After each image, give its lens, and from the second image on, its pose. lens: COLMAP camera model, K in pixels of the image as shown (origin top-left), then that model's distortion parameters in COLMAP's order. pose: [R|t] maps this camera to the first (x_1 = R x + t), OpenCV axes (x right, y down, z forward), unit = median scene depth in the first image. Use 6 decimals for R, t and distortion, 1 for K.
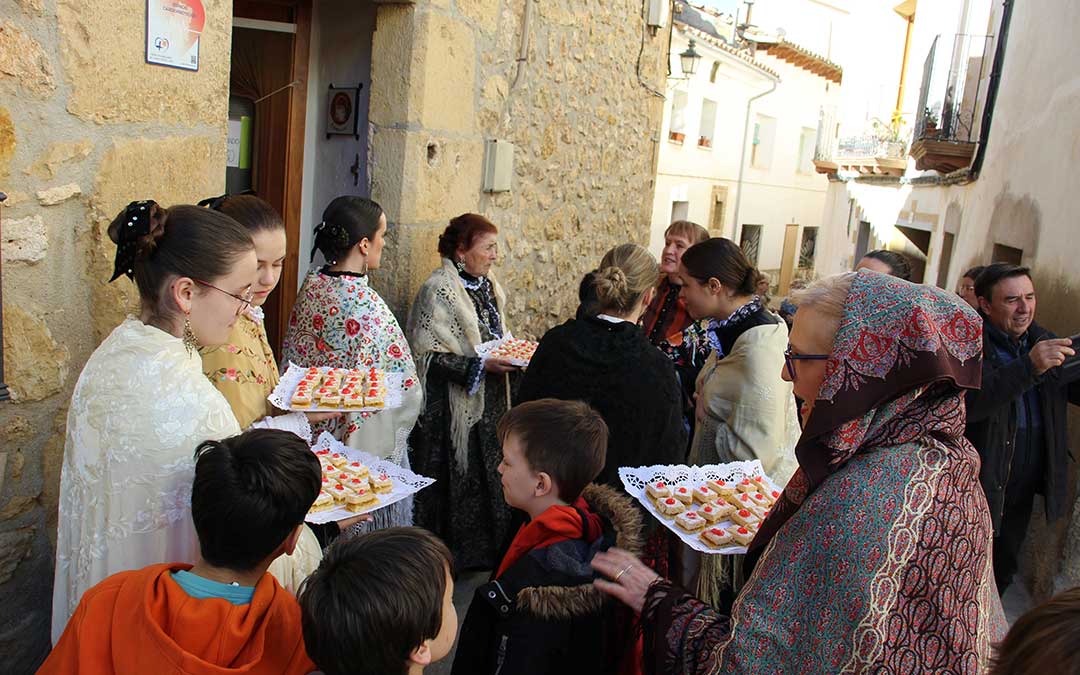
lens RADIAL K [[863.1, 0, 540.0], [0, 863.1, 337.5], [0, 0, 1]] dist [-0.173226, 0.147660]
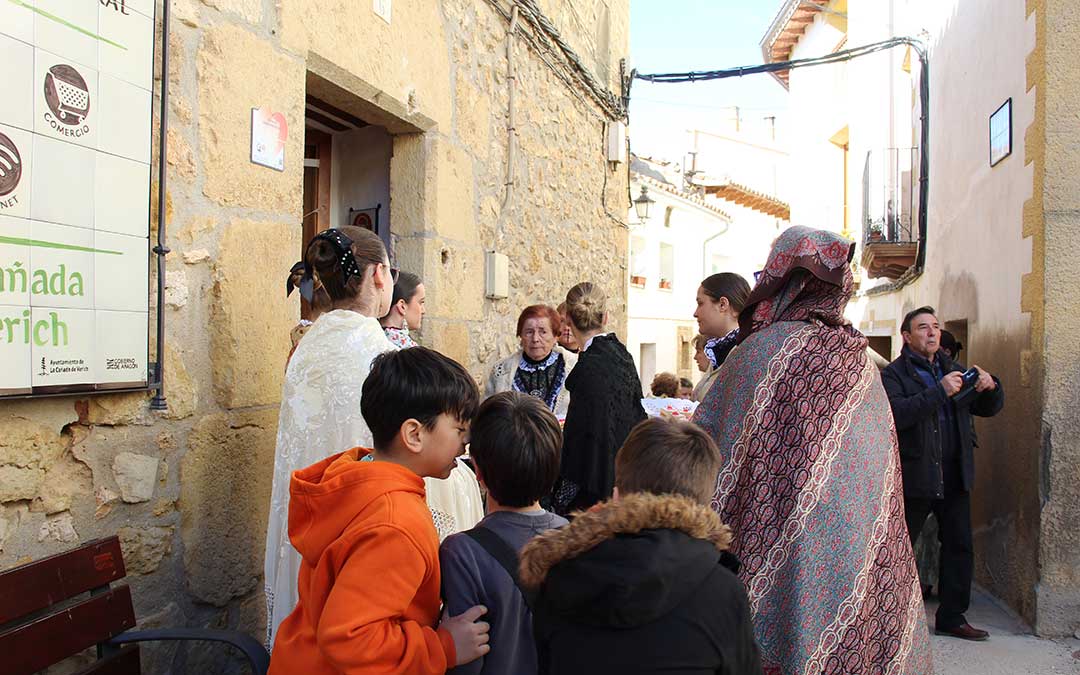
lens RADIAL K [[878.9, 0, 540.0], [0, 878.9, 337.5], [0, 0, 1]] dist [-0.172601, 0.161651]
pose [[0.996212, -0.075546, 0.043059, -0.042041], [0.082211, 0.979605, -0.183342, 0.085463], [-0.028330, 0.186188, 0.982106, -0.107429]]
